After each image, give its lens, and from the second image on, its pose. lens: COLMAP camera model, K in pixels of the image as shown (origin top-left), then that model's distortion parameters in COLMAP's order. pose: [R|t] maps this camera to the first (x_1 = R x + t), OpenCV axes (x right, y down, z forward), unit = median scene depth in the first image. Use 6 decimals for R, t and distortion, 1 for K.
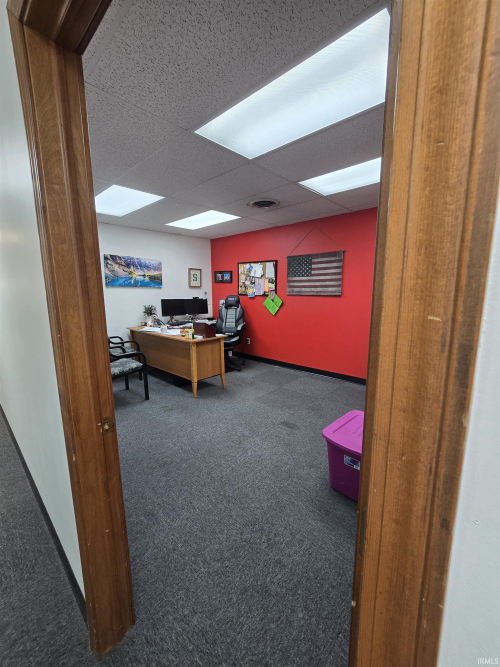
lens RADIAL K [[273.2, 0, 249.1], [0, 273.2, 333.4], [0, 0, 1]] dist [-0.001581, -0.000246]
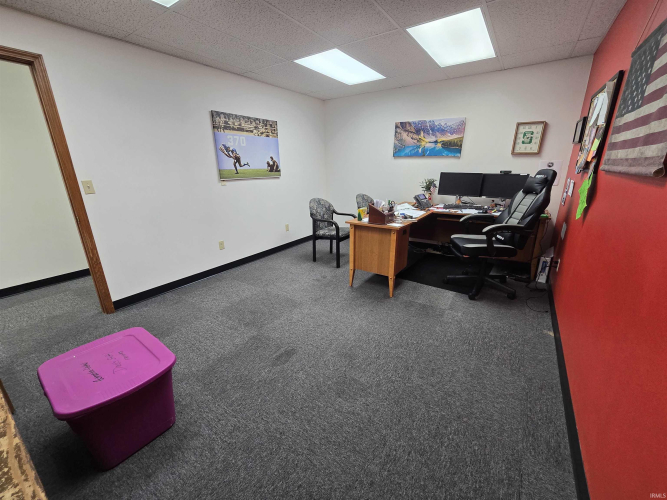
lens RADIAL K [[273.2, 0, 331.2], [0, 273.2, 250.7], [0, 0, 1]] dist [-0.001581, -0.000246]
pose [[0.151241, 0.301975, -0.941242, 0.448020], [-0.147720, 0.948408, 0.280538, -0.085357], [0.977397, 0.096612, 0.188046, 0.569263]]
